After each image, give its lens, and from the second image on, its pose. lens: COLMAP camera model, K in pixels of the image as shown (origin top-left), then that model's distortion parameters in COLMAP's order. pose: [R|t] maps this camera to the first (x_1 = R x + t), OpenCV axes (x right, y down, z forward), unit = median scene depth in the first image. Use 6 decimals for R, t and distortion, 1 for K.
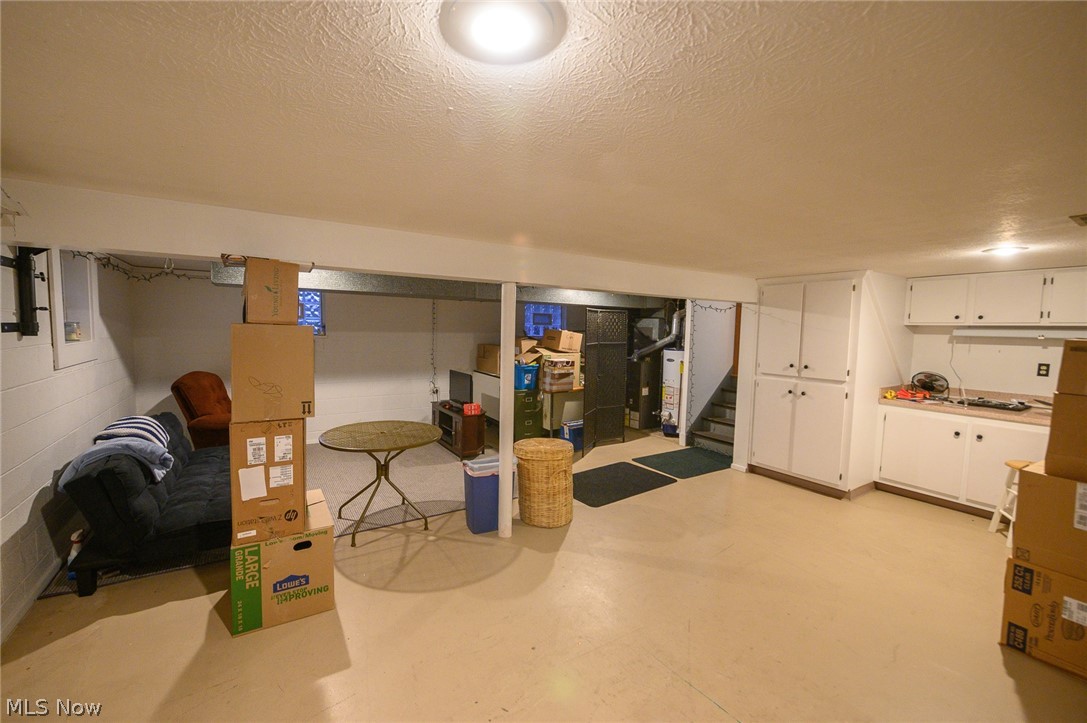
lens RADIAL K [[436.3, 0, 531.2], [0, 436.3, 358.9], [0, 0, 1]] dist [-0.000530, -0.000054]
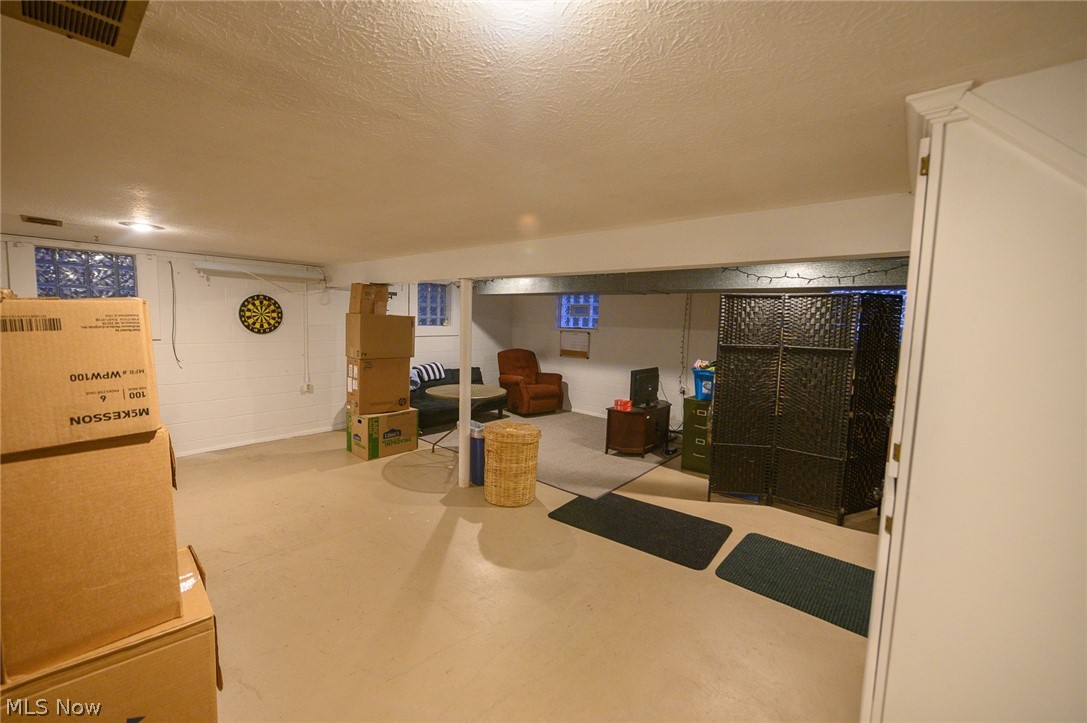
lens RADIAL K [[436.3, 0, 531.2], [0, 436.3, 358.9], [0, 0, 1]] dist [-0.000530, -0.000054]
pose [[0.279062, 0.074902, -0.957347, 0.963762], [-0.089433, 0.994647, 0.051751, -0.026466], [0.956099, 0.071177, 0.284267, 0.679060]]
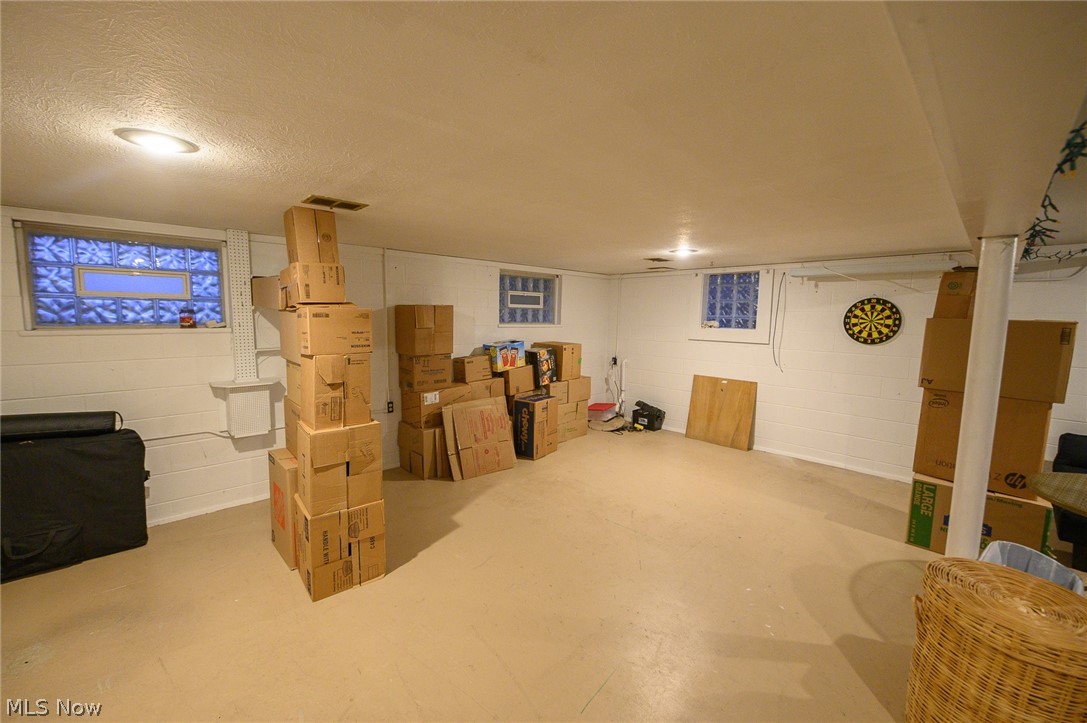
lens RADIAL K [[436.3, 0, 531.2], [0, 436.3, 358.9], [0, 0, 1]] dist [-0.000530, -0.000054]
pose [[-0.983154, -0.017382, -0.181950, 0.521606], [-0.048875, 0.984220, 0.170067, -0.070020], [0.176123, 0.176095, -0.968489, 1.185413]]
